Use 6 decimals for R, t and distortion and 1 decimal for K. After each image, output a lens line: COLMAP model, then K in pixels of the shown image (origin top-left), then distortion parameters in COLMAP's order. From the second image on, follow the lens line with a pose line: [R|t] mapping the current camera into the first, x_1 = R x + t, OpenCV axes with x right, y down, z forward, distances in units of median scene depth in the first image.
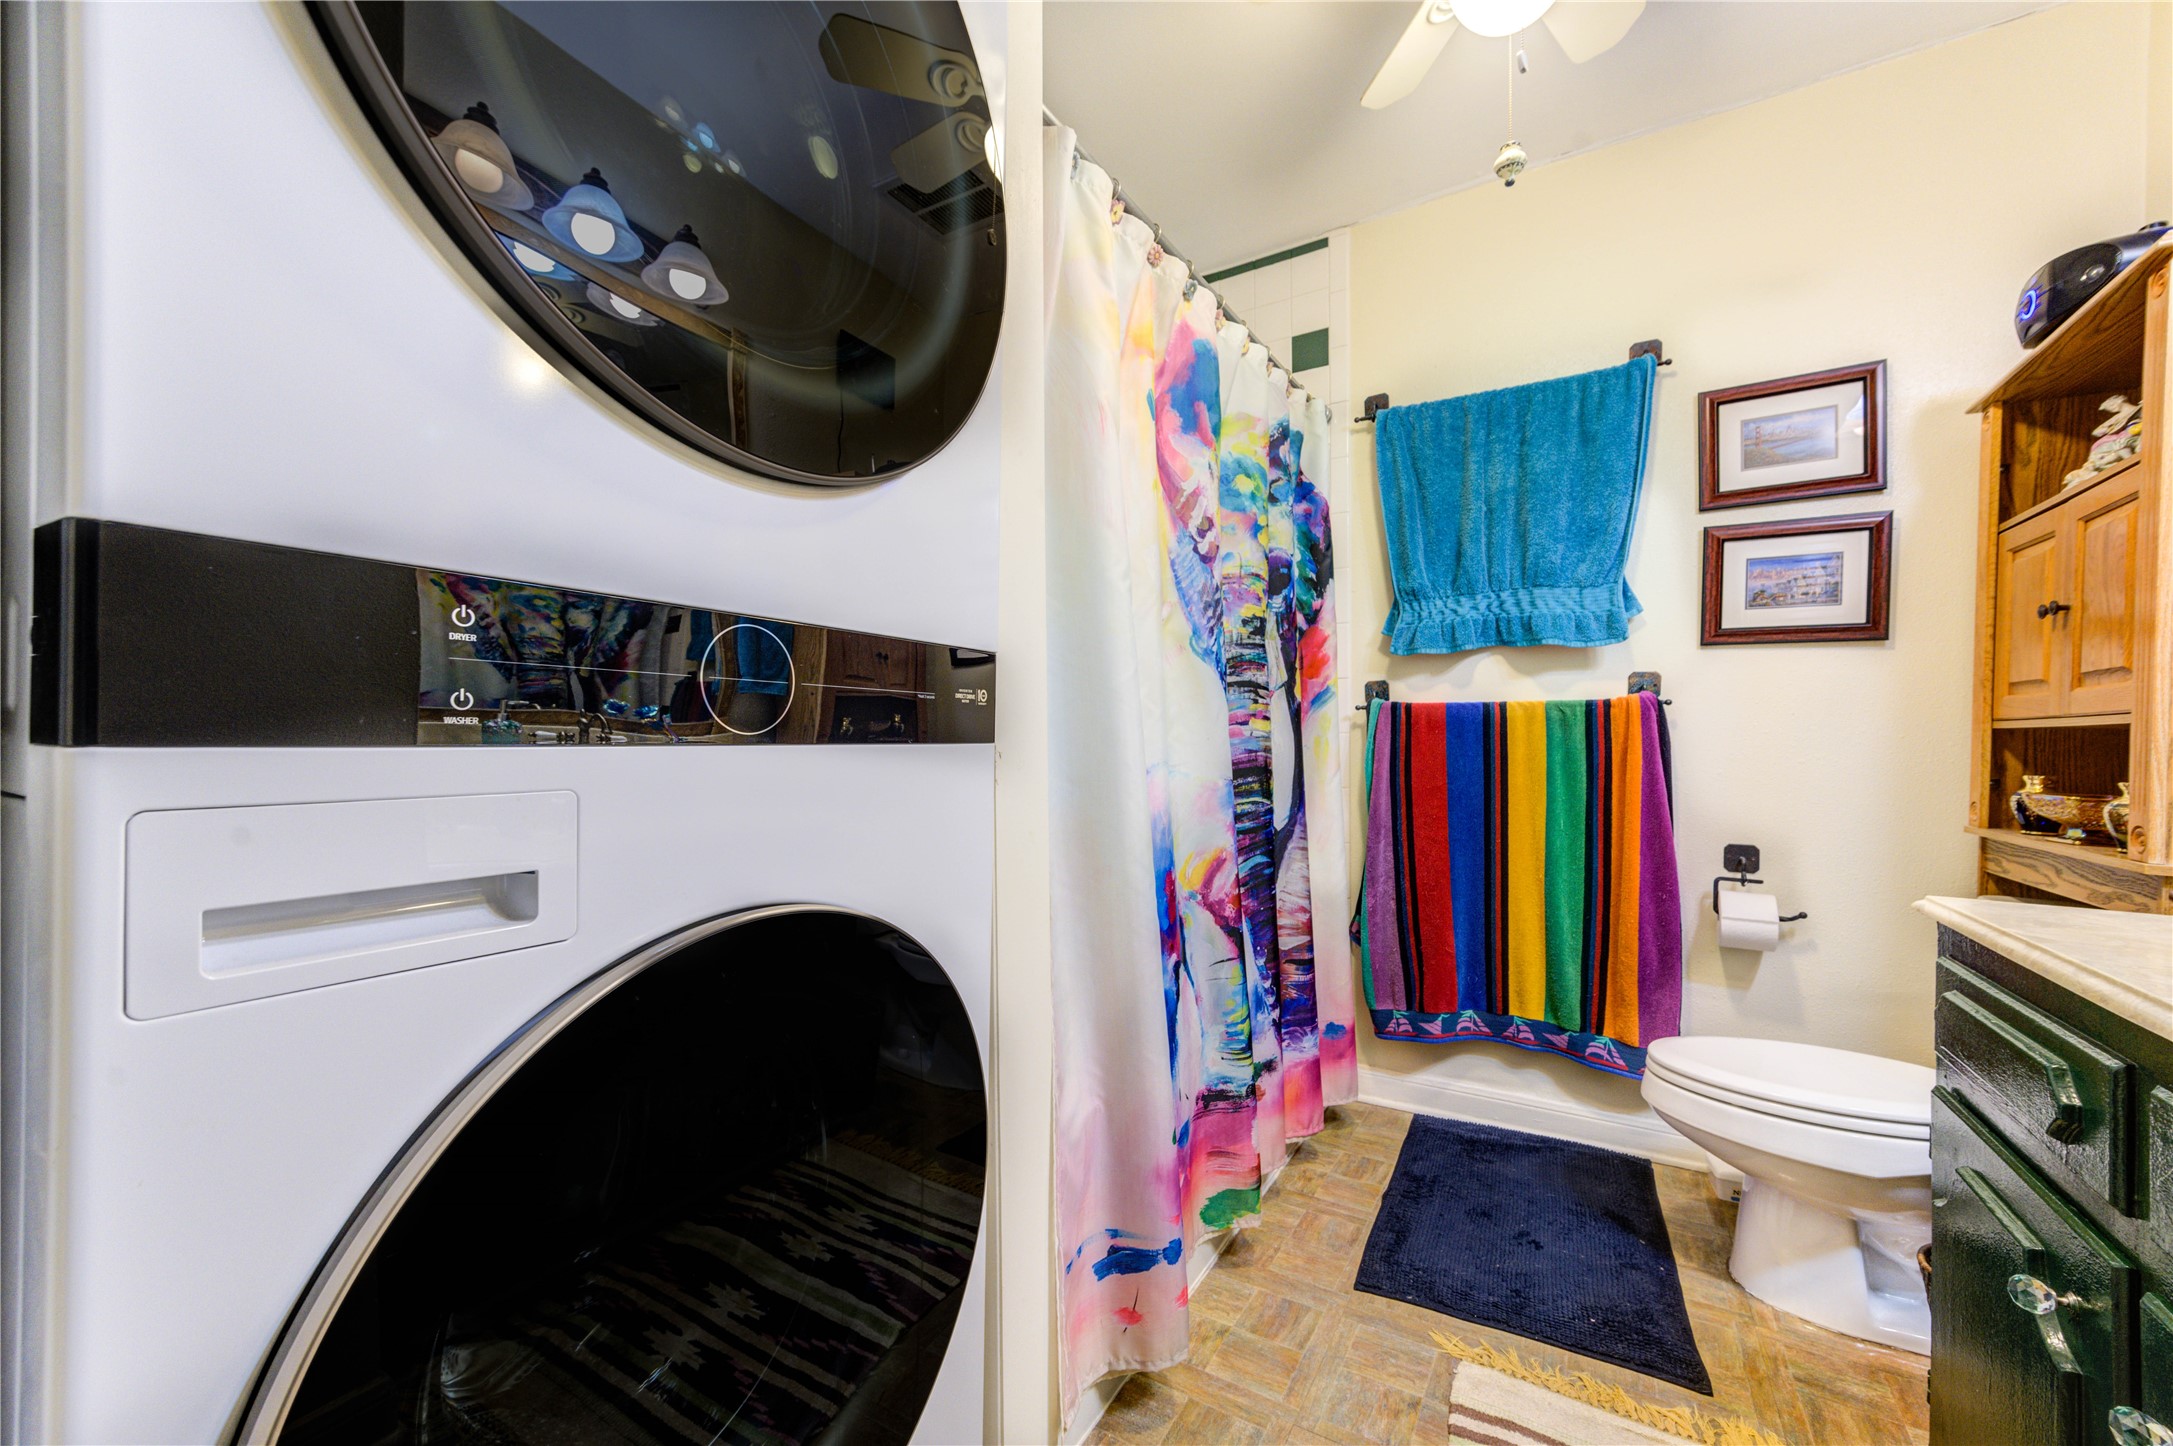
lens RADIAL K [[850.1, 0, 1088.8], [0, 850.1, 737.2], [0, 0, 1]] dist [0.000814, 0.000020]
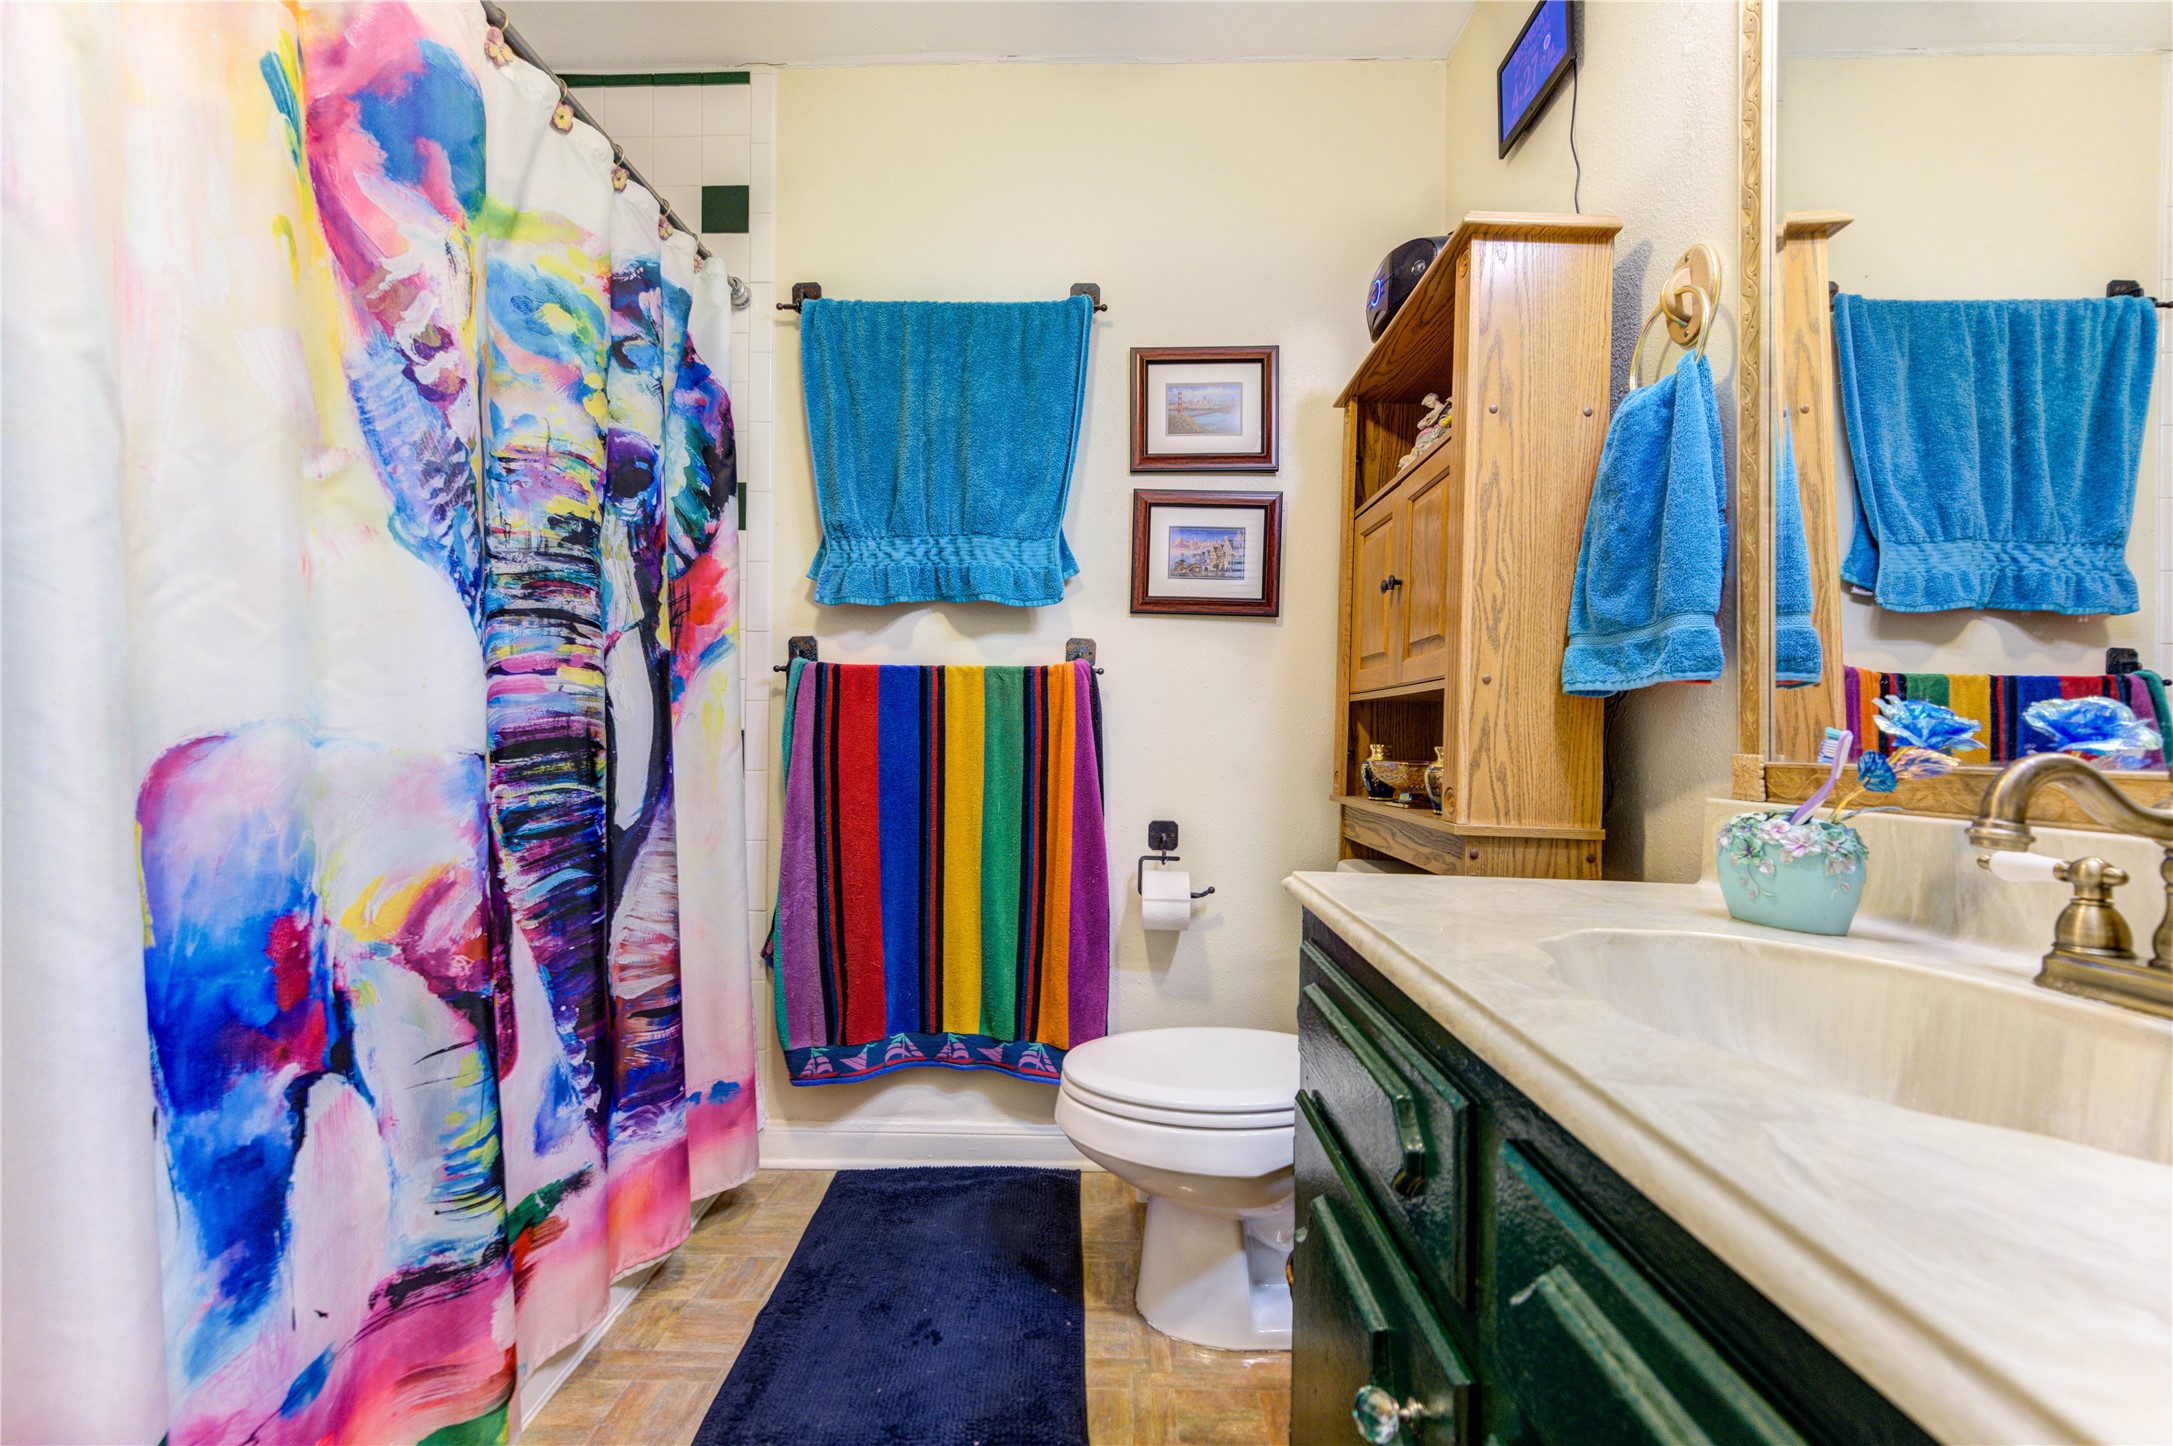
lens RADIAL K [[850.1, 0, 1095.3], [0, 850.1, 716.9], [0, 0, 1]] dist [0.000814, 0.000020]
pose [[0.867108, 0.017338, 0.497819, 0.214205], [-0.010152, 0.999802, -0.017138, 0.024797], [-0.498017, 0.009807, 0.867112, 0.197015]]
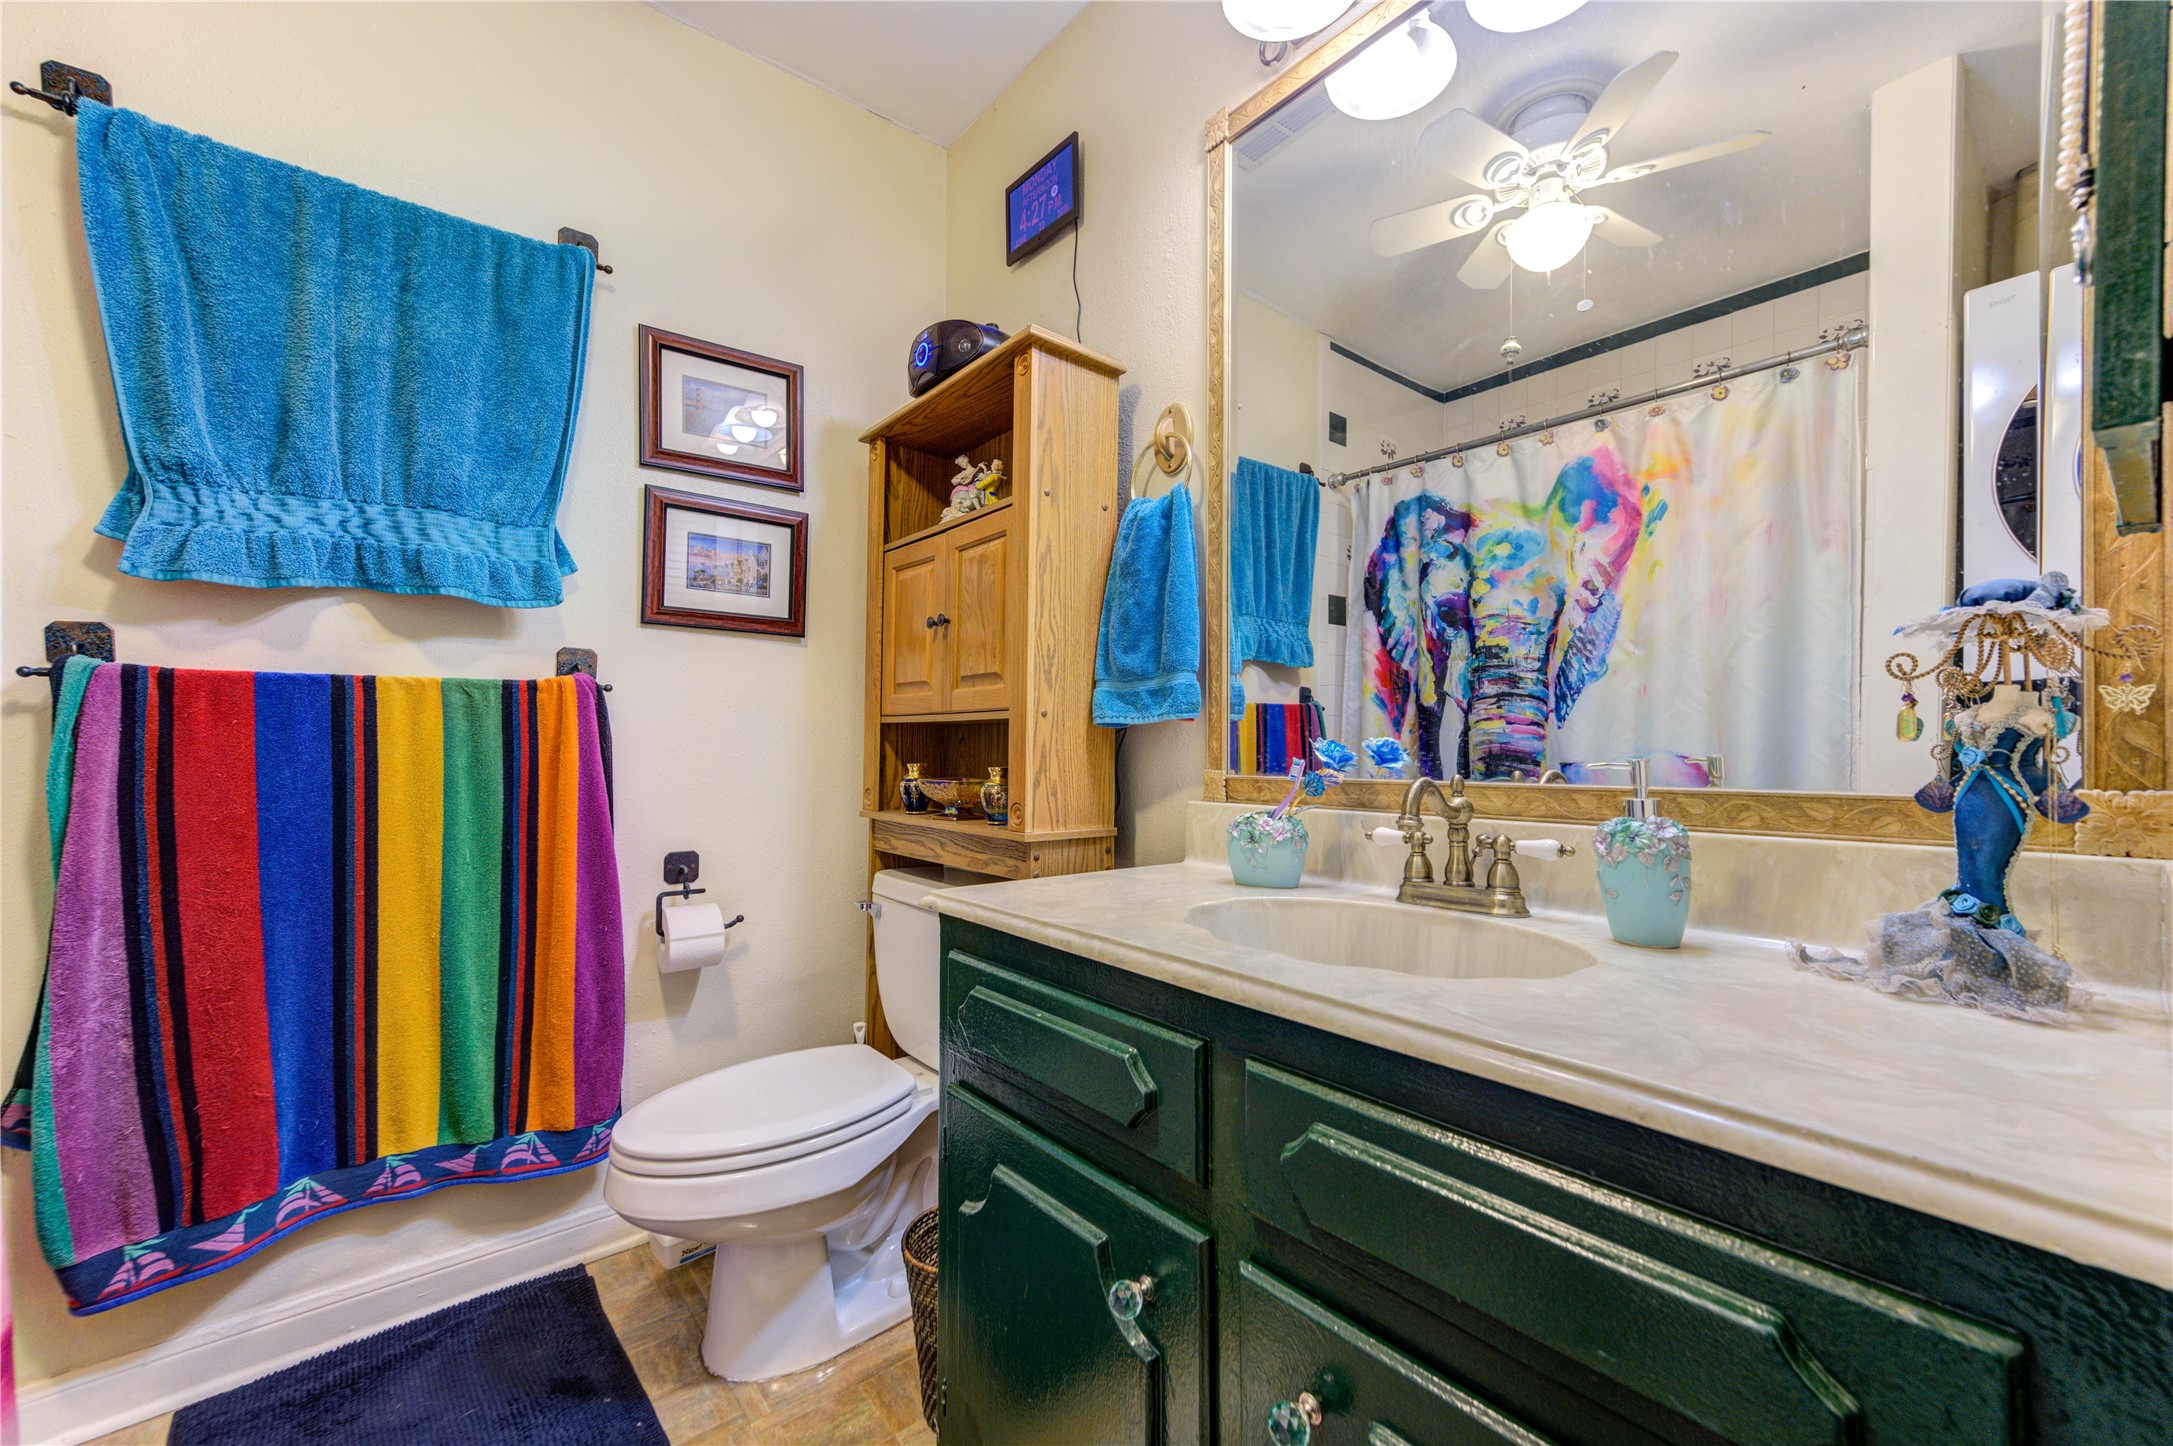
lens RADIAL K [[850.1, 0, 1080.7], [0, 850.1, 729.2], [0, 0, 1]] dist [0.000814, 0.000020]
pose [[0.343324, 0.002975, 0.939212, 0.073147], [0.001664, 0.999991, -0.003775, 0.002103], [-0.939215, 0.002859, 0.343317, 0.296515]]
